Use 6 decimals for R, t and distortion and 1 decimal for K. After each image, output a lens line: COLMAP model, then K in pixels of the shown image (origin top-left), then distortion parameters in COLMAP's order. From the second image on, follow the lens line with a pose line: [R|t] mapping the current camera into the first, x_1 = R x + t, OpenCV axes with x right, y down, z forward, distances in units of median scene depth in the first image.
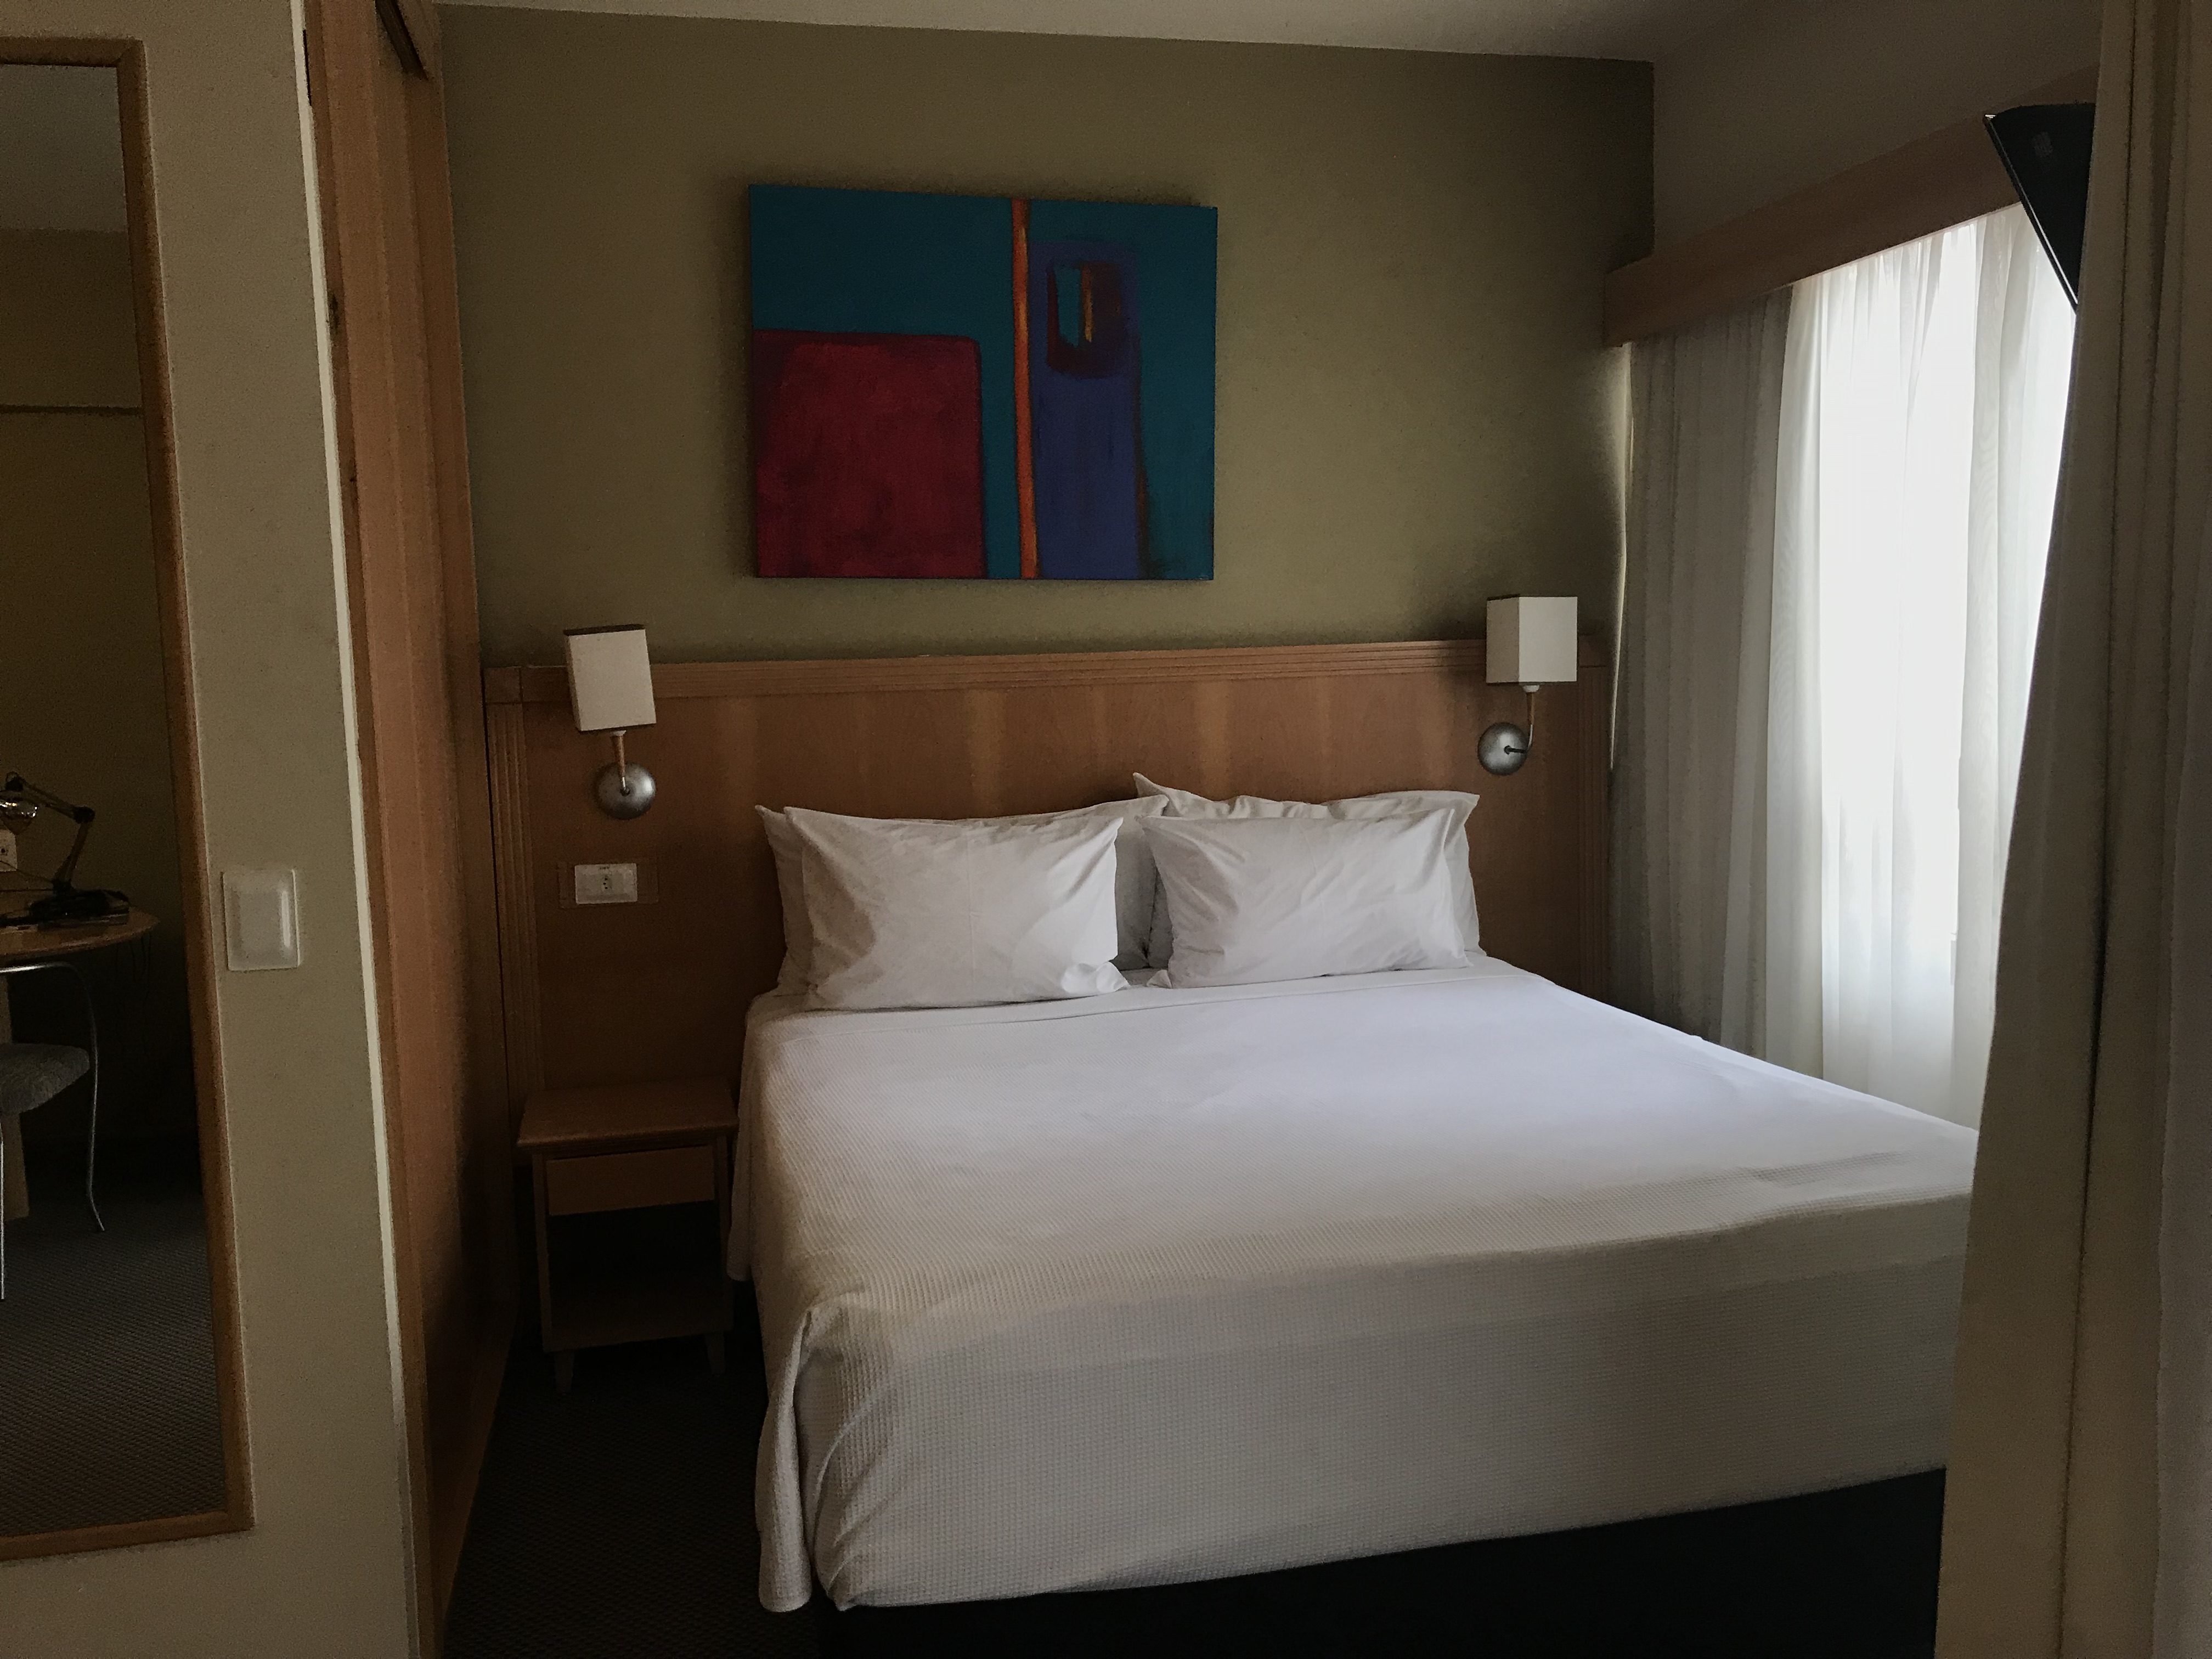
lens RADIAL K [[1793.7, 0, 1103.7], [0, 1793.7, 834.4], [0, 0, 1]] dist [0.009553, -0.000223]
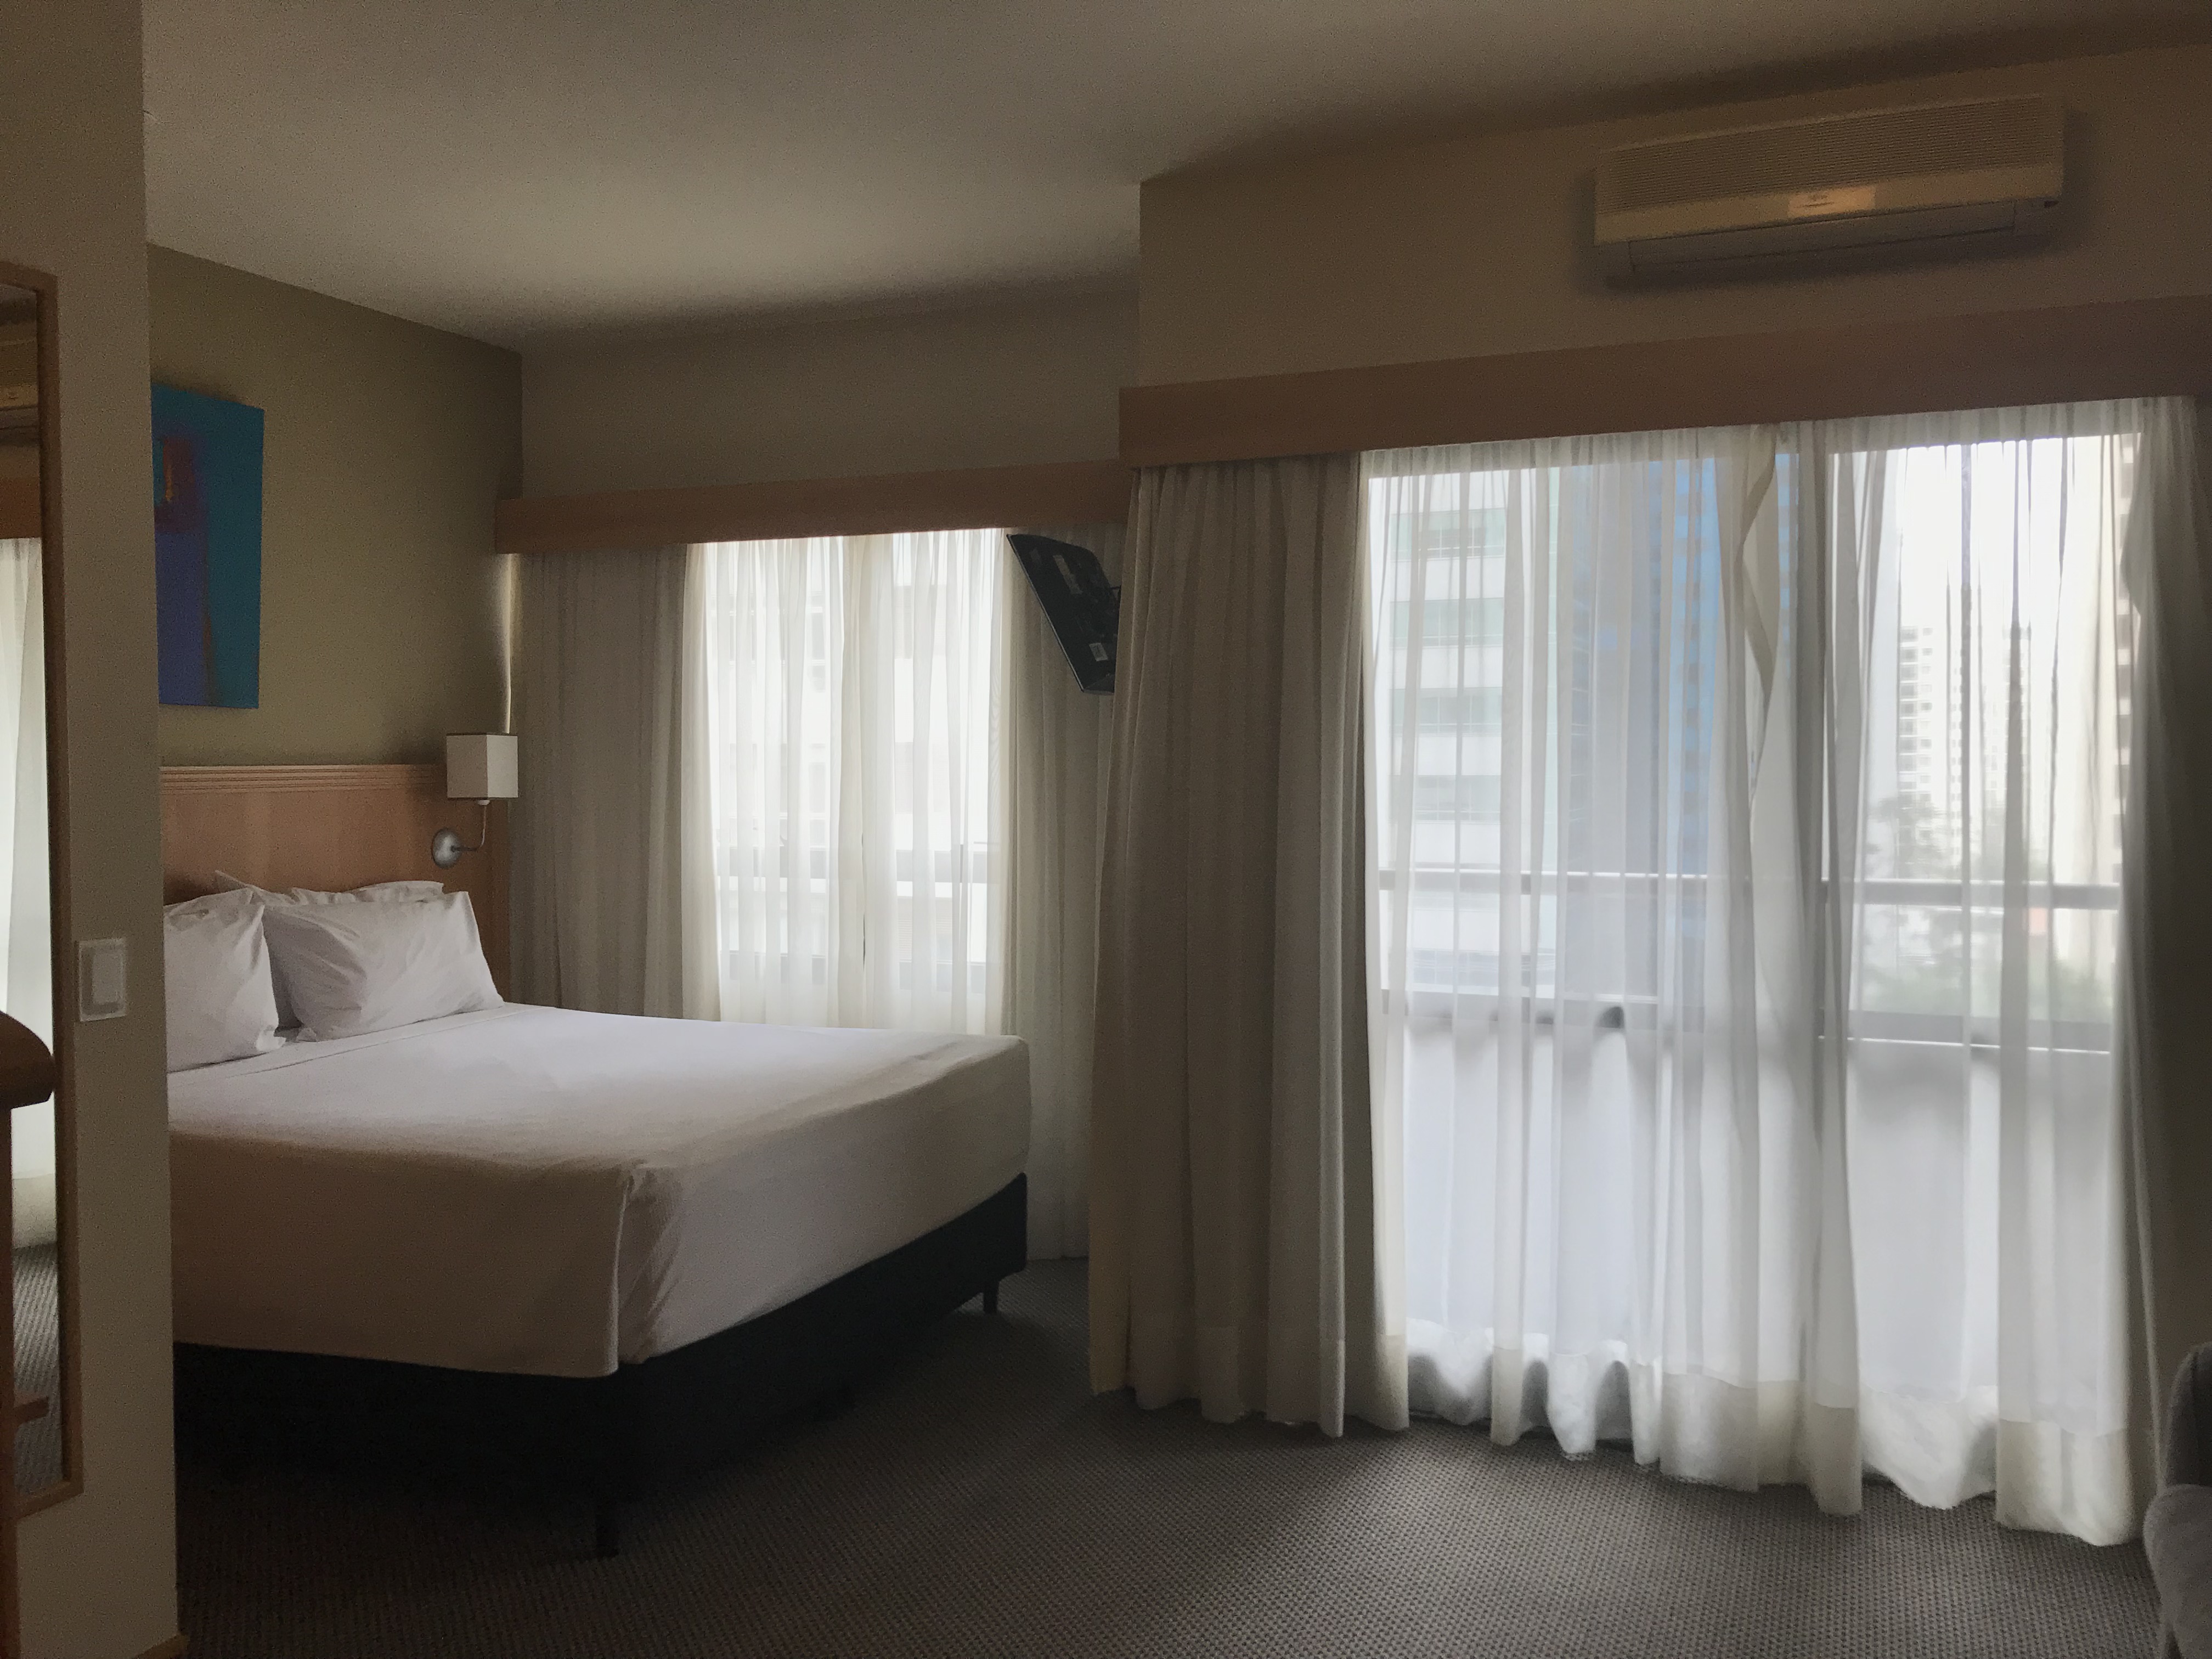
lens RADIAL K [[1793.7, 0, 1109.8], [0, 1793.7, 824.1], [0, 0, 1]] dist [0.009553, -0.000223]
pose [[0.577357, -0.002191, 0.816489, -0.657604], [0.059929, 0.997413, -0.039700, 0.018245], [-0.814289, 0.071853, 0.575995, -0.172152]]
